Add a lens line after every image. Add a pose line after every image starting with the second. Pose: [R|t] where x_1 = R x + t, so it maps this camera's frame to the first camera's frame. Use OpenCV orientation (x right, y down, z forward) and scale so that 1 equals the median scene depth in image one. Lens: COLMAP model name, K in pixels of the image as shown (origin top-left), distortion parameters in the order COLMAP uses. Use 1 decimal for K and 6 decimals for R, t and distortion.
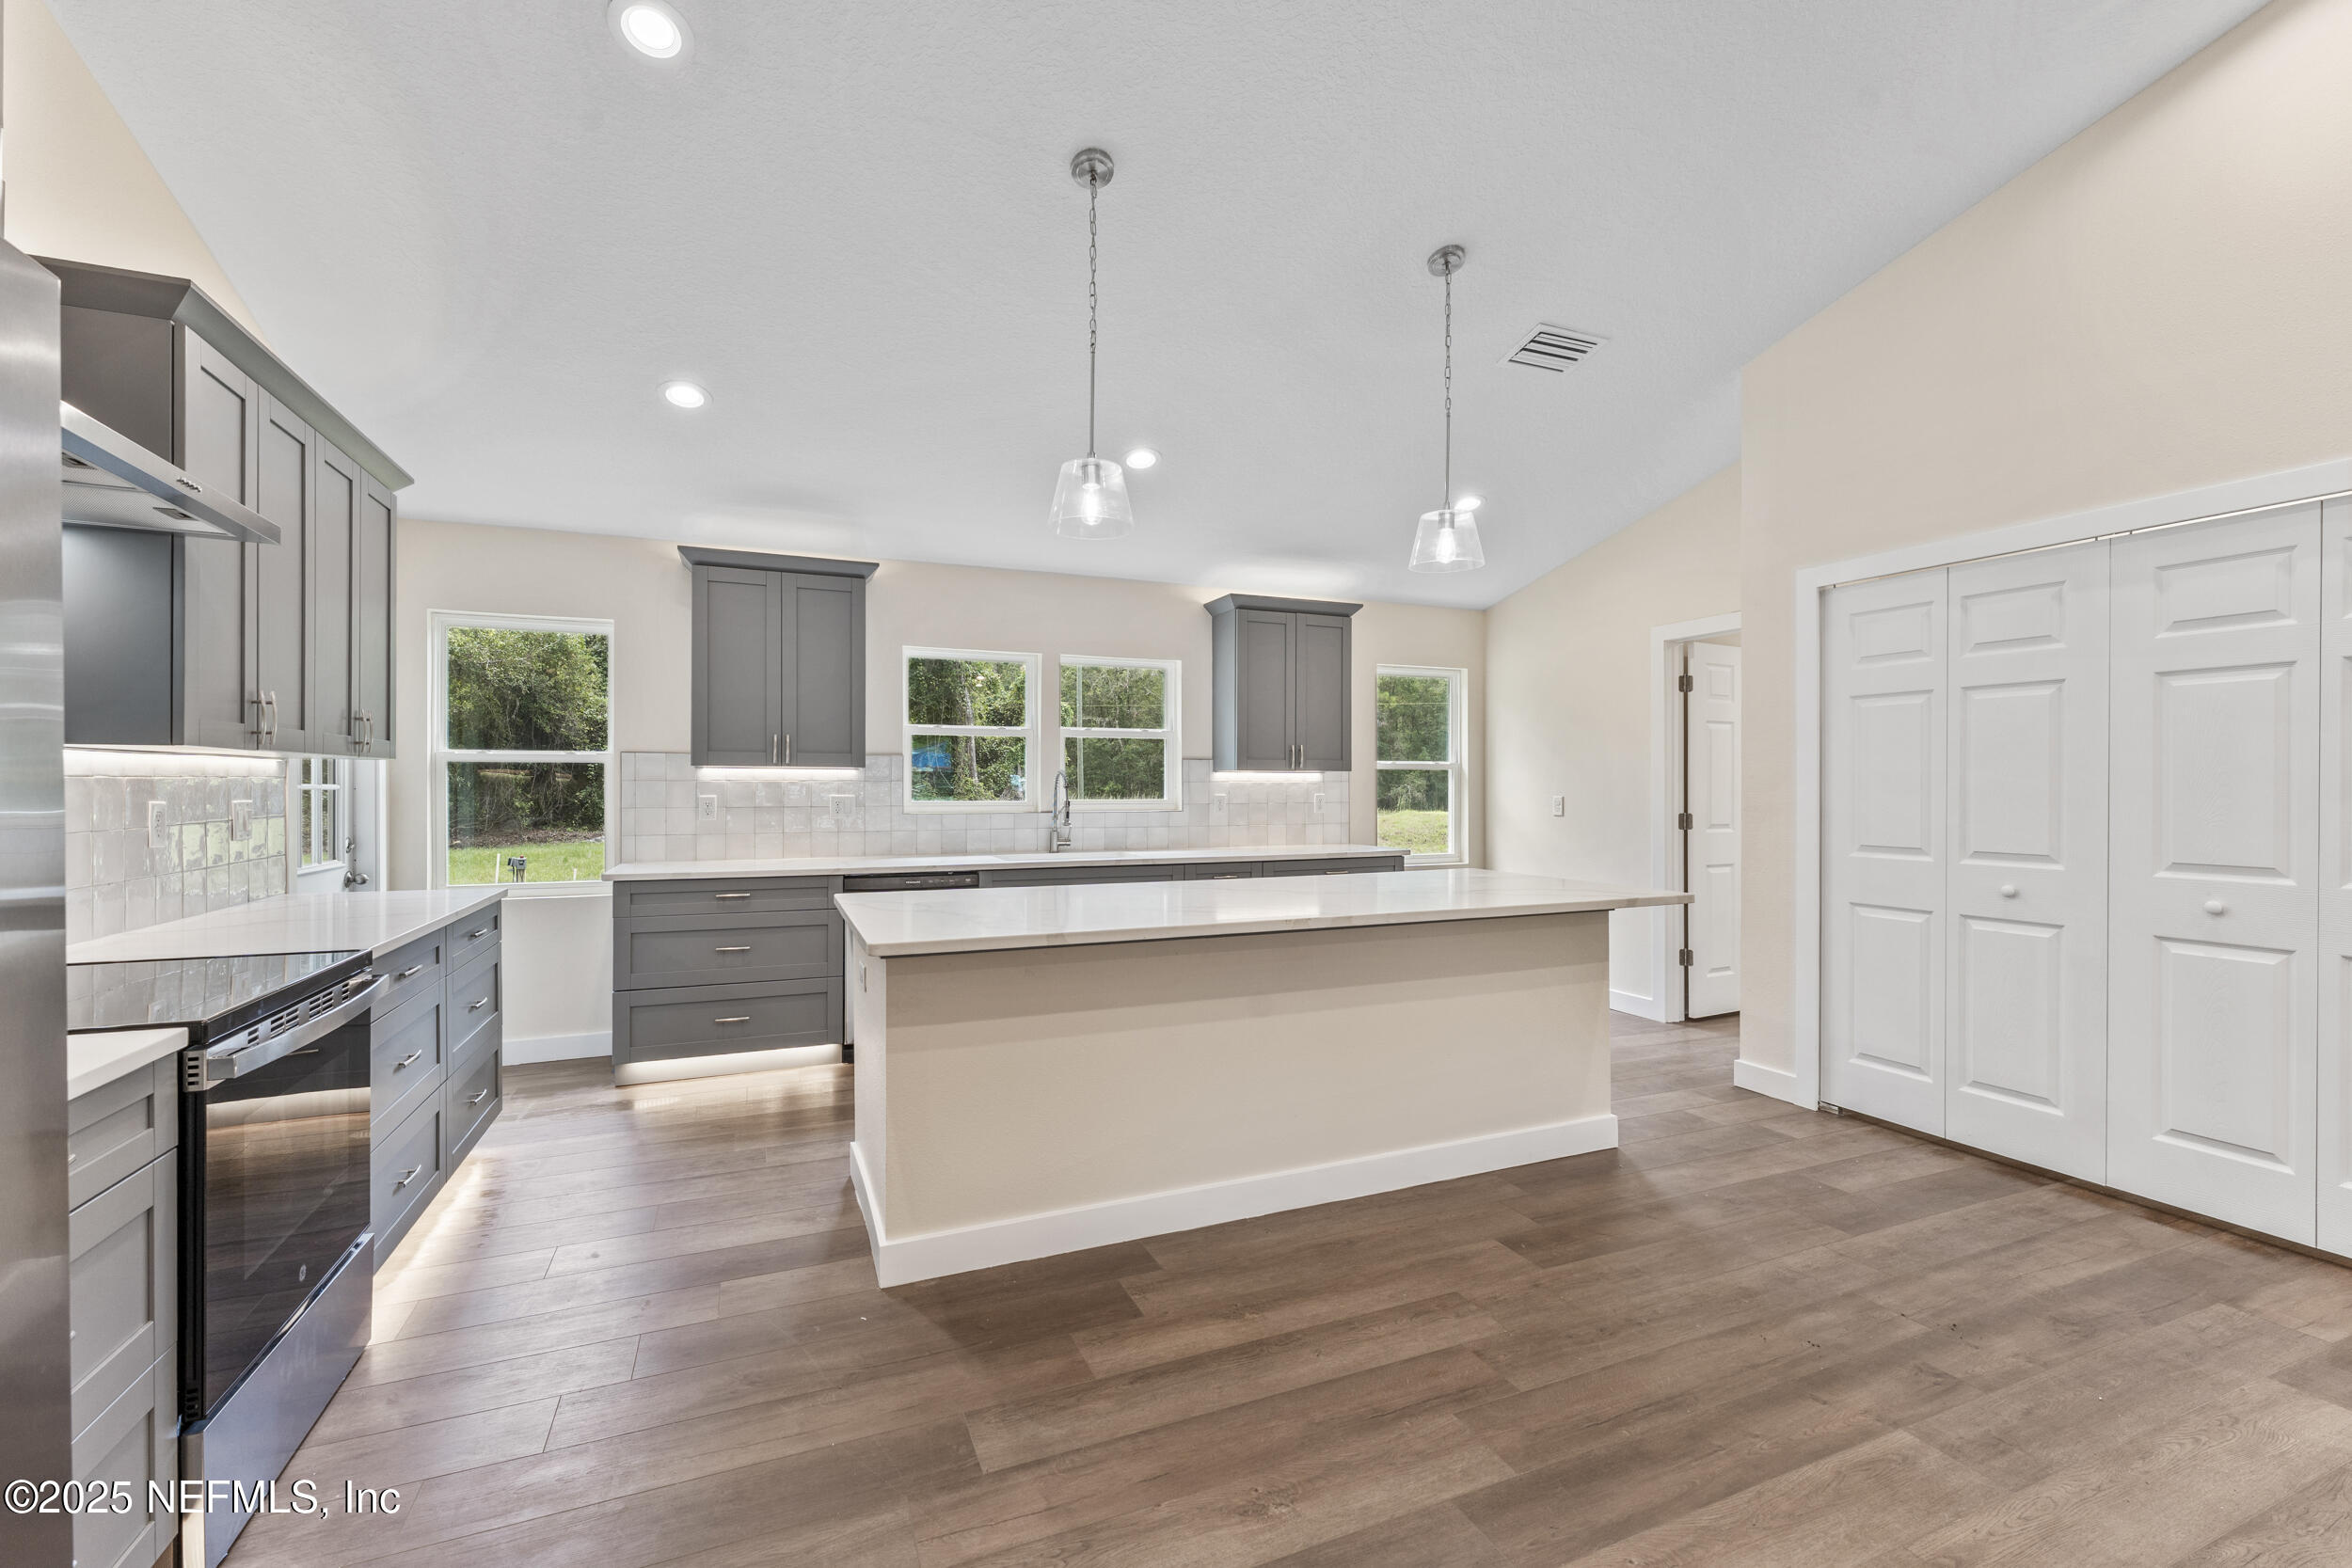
lens RADIAL K [[991.3, 0, 1160.2], [0, 991.3, 783.0], [0, 0, 1]] dist [0.003282, -0.000722]
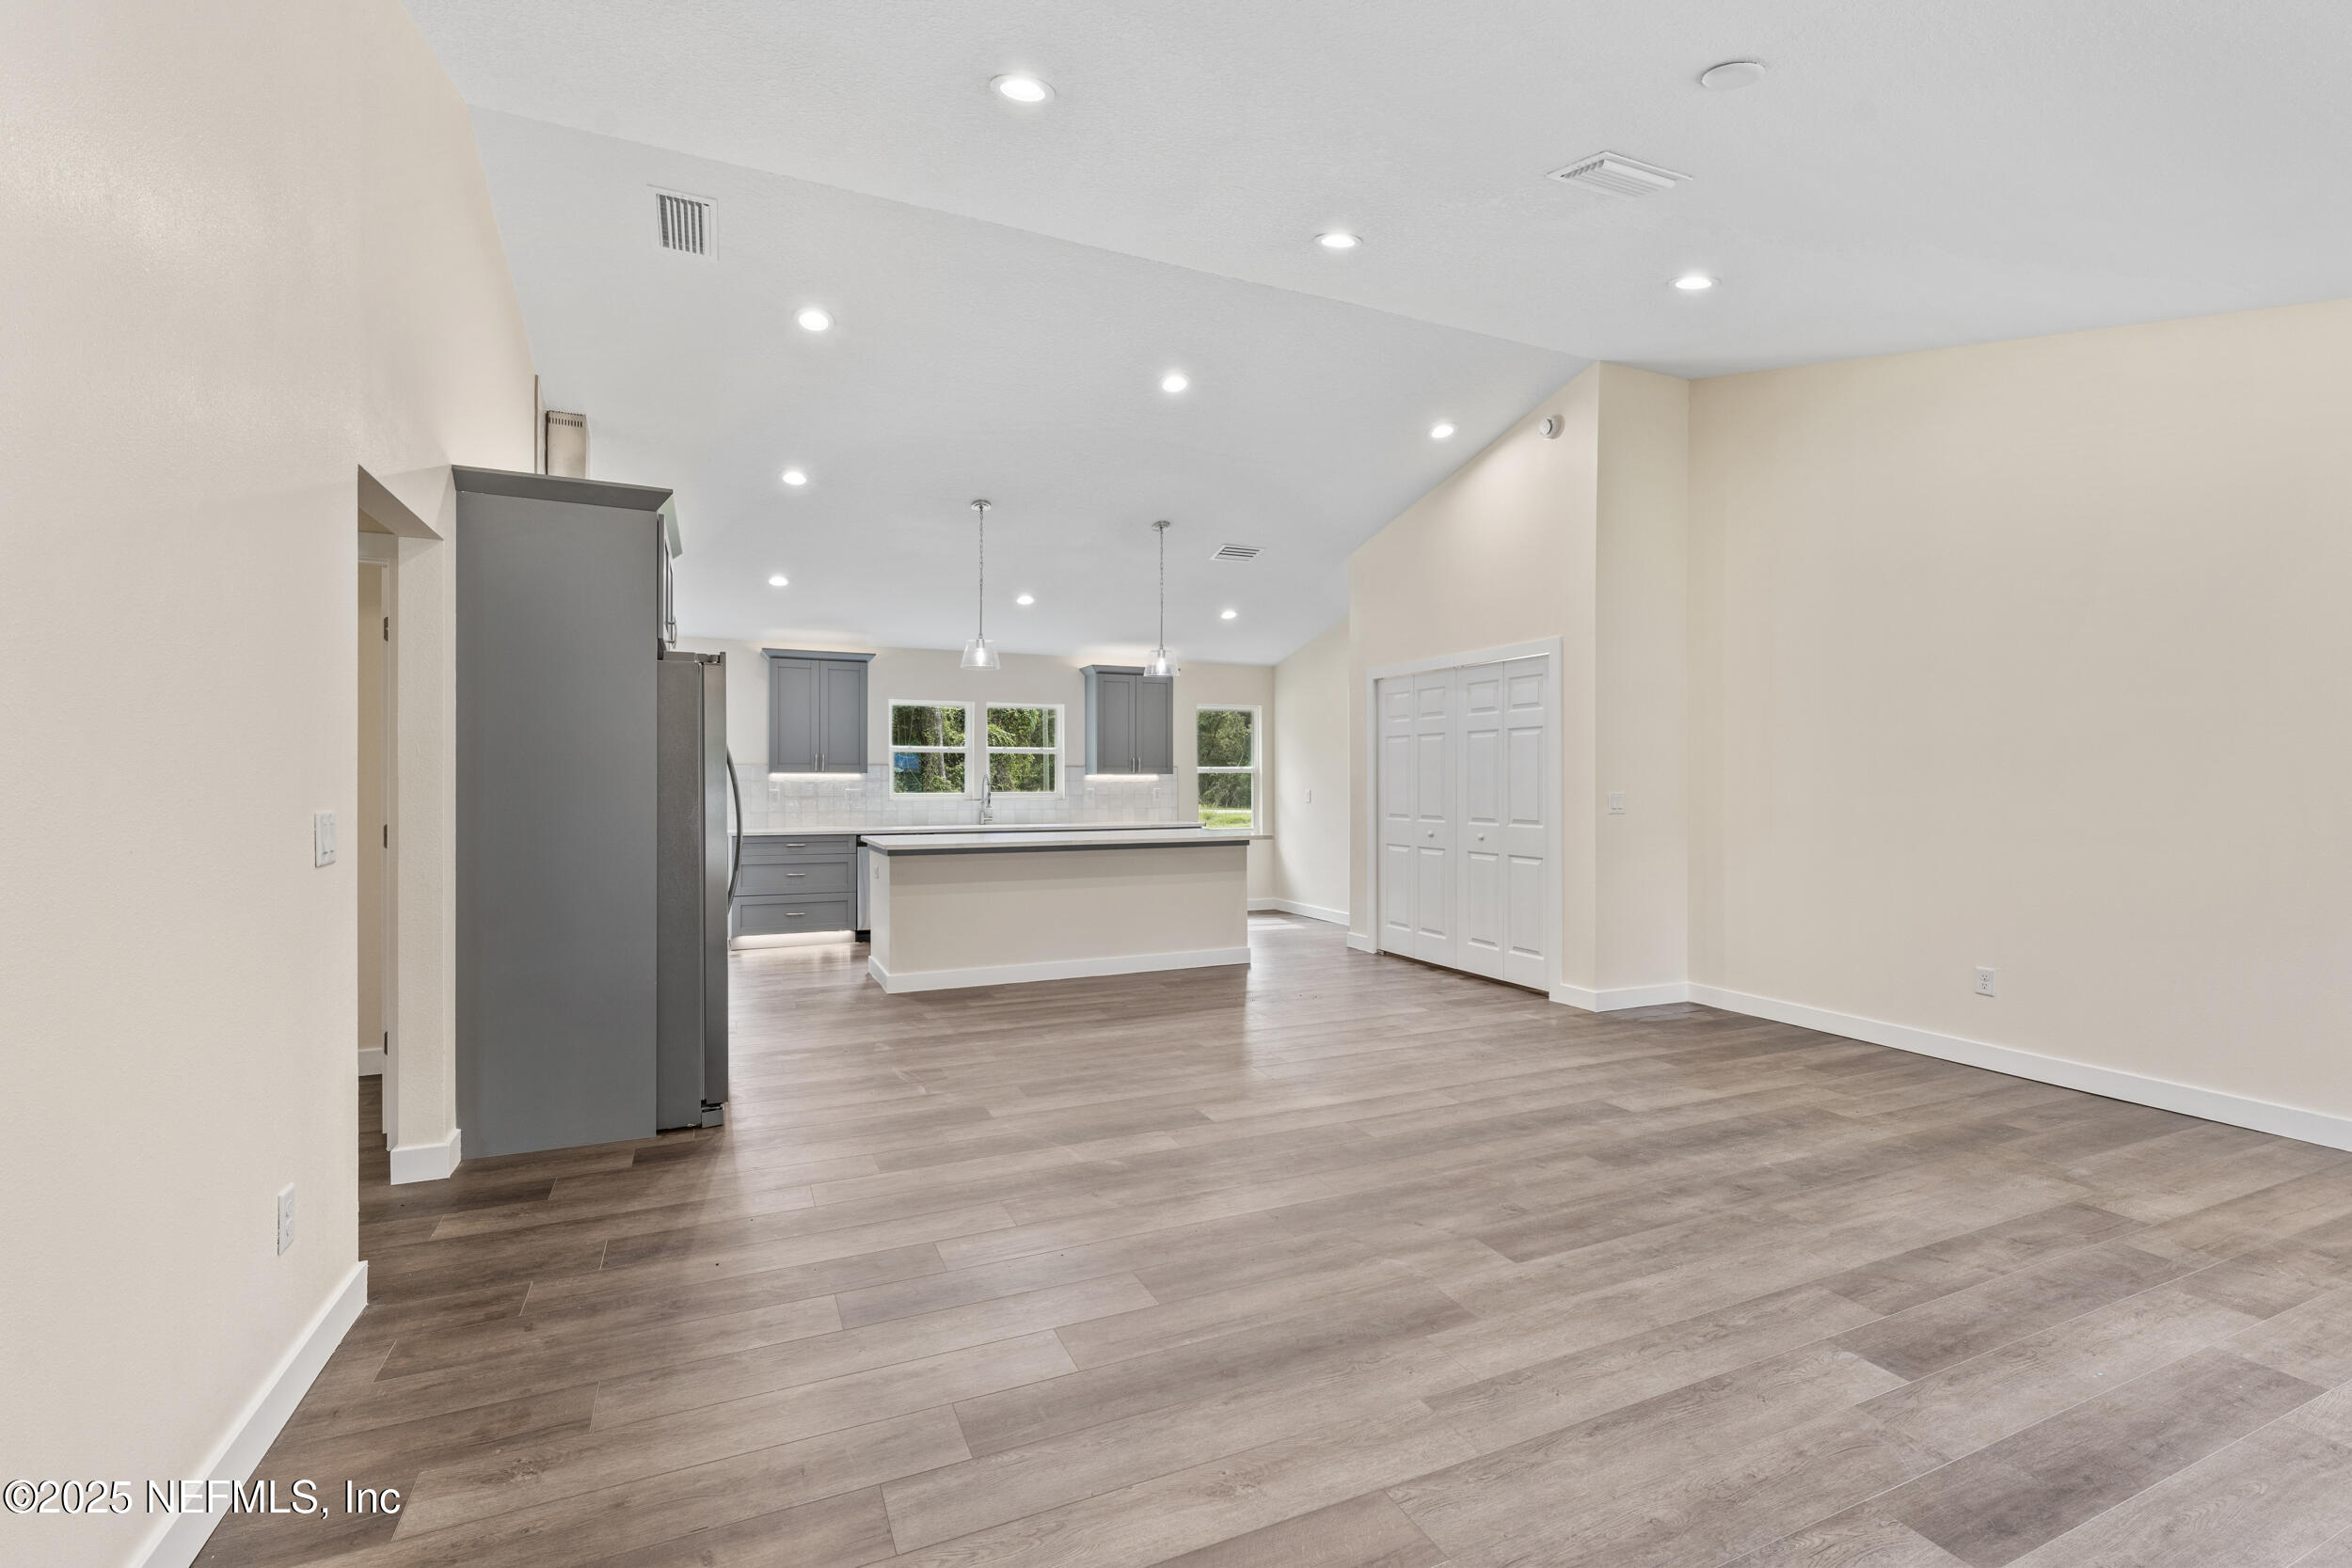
lens RADIAL K [[991.3, 0, 1161.7], [0, 991.3, 784.9], [0, 0, 1]] dist [0.003282, -0.000722]
pose [[0.999627, -0.000978, 0.027293, 0.164745], [0.000866, 0.999991, 0.004107, -0.001527], [-0.027296, -0.004082, 0.999619, -0.734540]]
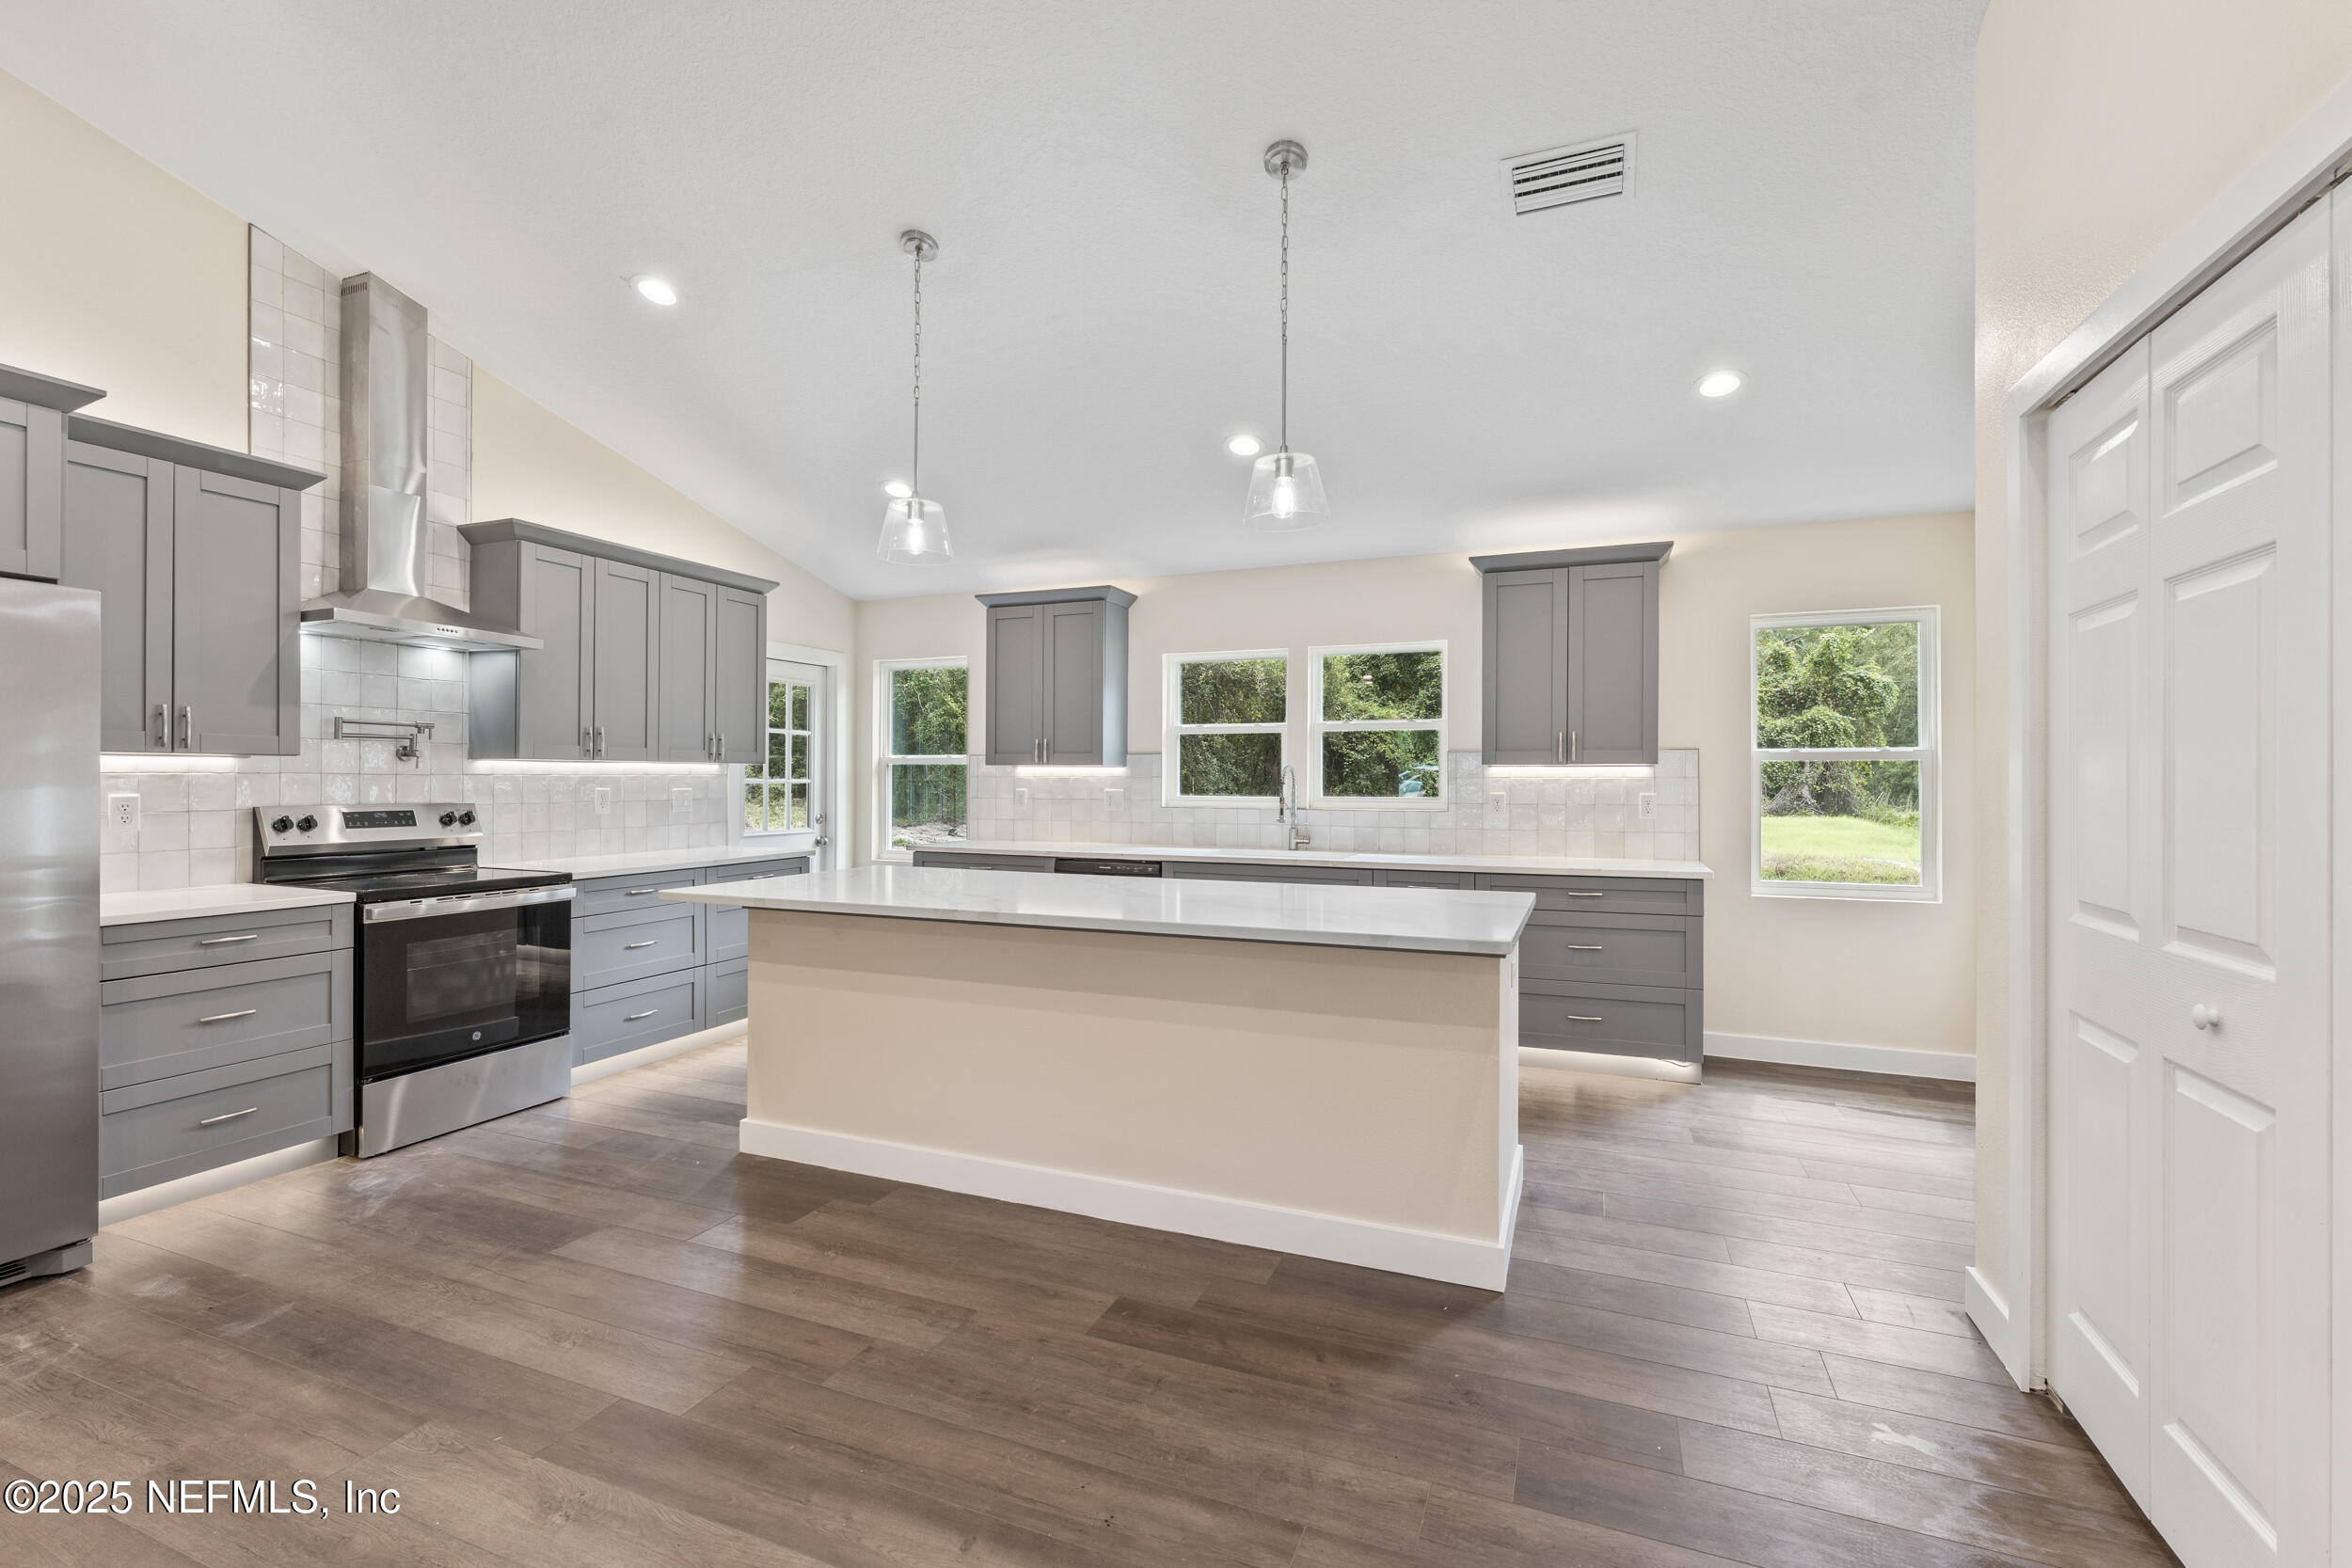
lens RADIAL K [[991.3, 0, 1137.7], [0, 991.3, 765.1], [0, 0, 1]] dist [0.003282, -0.000722]
pose [[0.706658, -0.009970, -0.707485, 0.551712], [-0.000988, 0.999886, -0.015077, 0.000900], [0.707555, 0.011353, 0.706567, 0.216928]]
